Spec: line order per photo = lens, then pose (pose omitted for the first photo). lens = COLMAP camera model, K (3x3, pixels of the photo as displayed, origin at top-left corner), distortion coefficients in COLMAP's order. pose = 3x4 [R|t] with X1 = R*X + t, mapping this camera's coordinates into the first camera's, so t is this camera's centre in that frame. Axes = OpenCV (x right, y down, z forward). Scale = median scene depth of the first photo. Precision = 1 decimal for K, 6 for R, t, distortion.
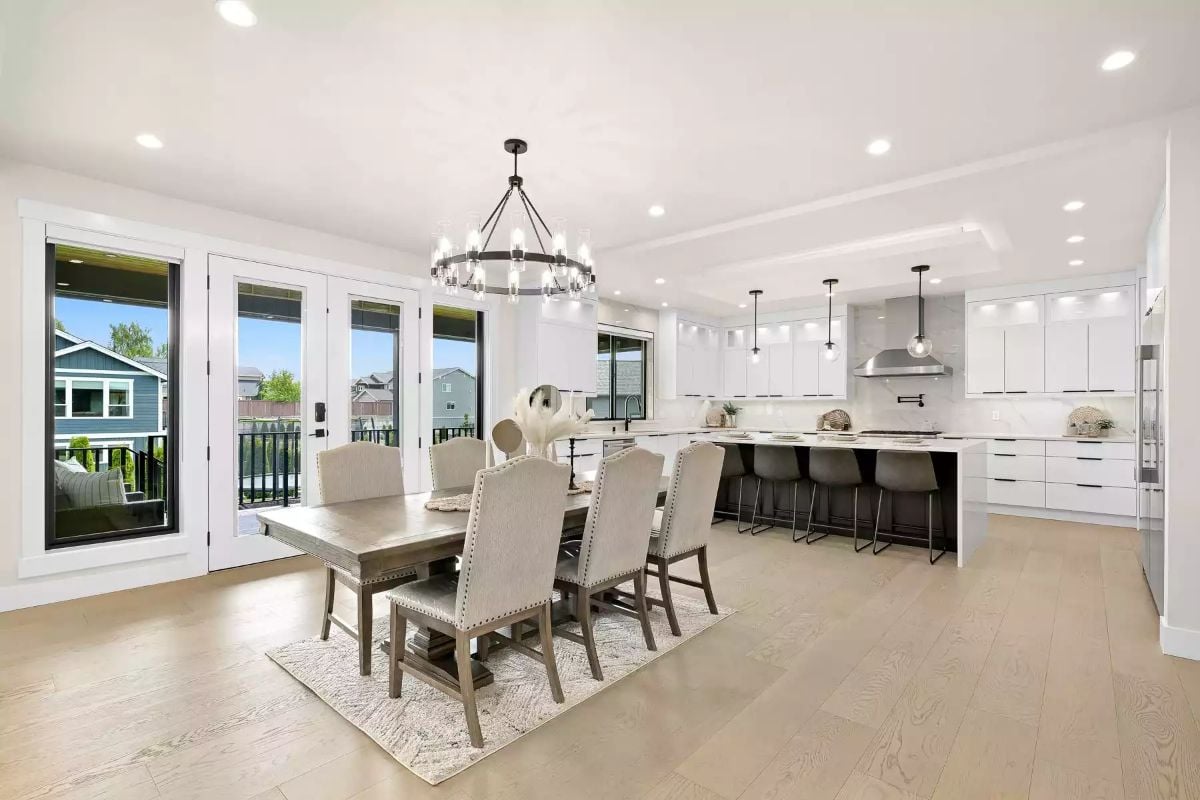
lens RADIAL K [[555.0, 0, 602.7], [0, 555.0, 407.7], [0, 0, 1]] dist [-0.000413, -0.000570]
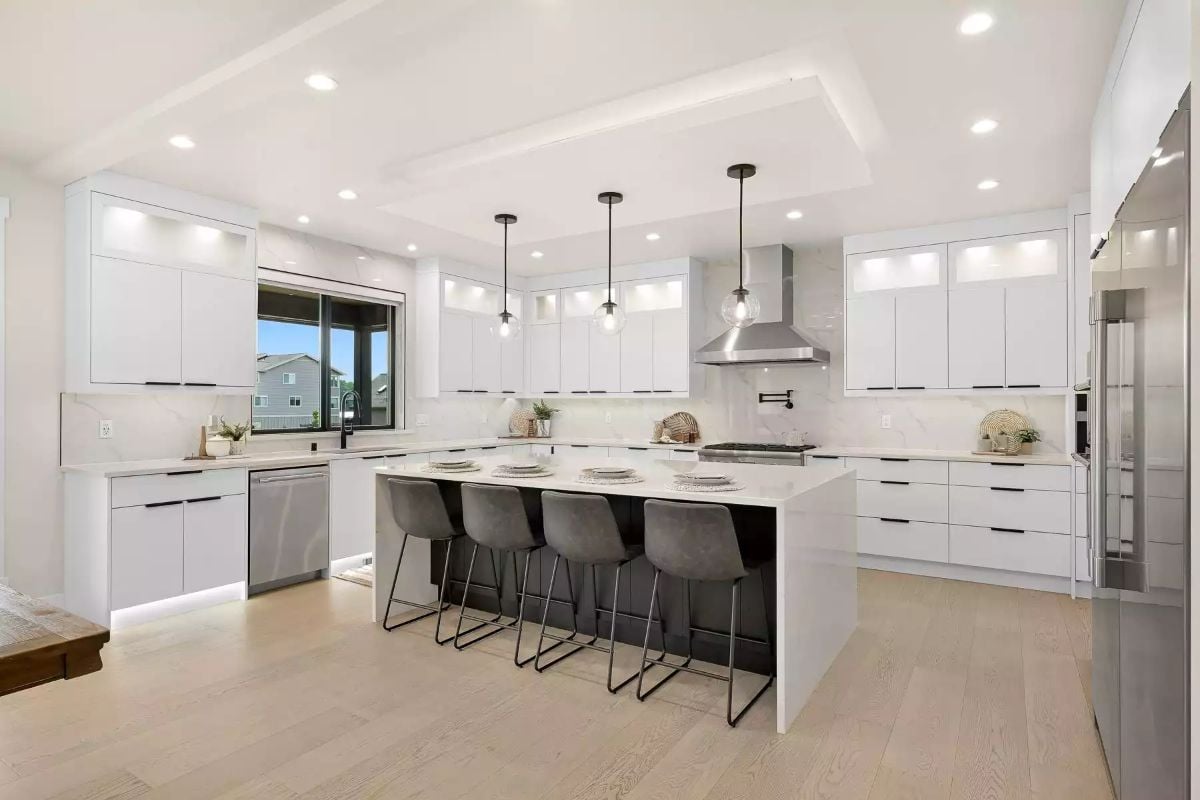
lens RADIAL K [[651.1, 0, 600.0], [0, 651.1, 400.0], [0, 0, 1]] dist [-0.000559, 0.000763]
pose [[0.987410, -0.000402, 0.158181, 0.237325], [0.001158, 0.999988, -0.004692, -0.009558], [-0.158177, 0.004816, 0.987399, 0.267320]]
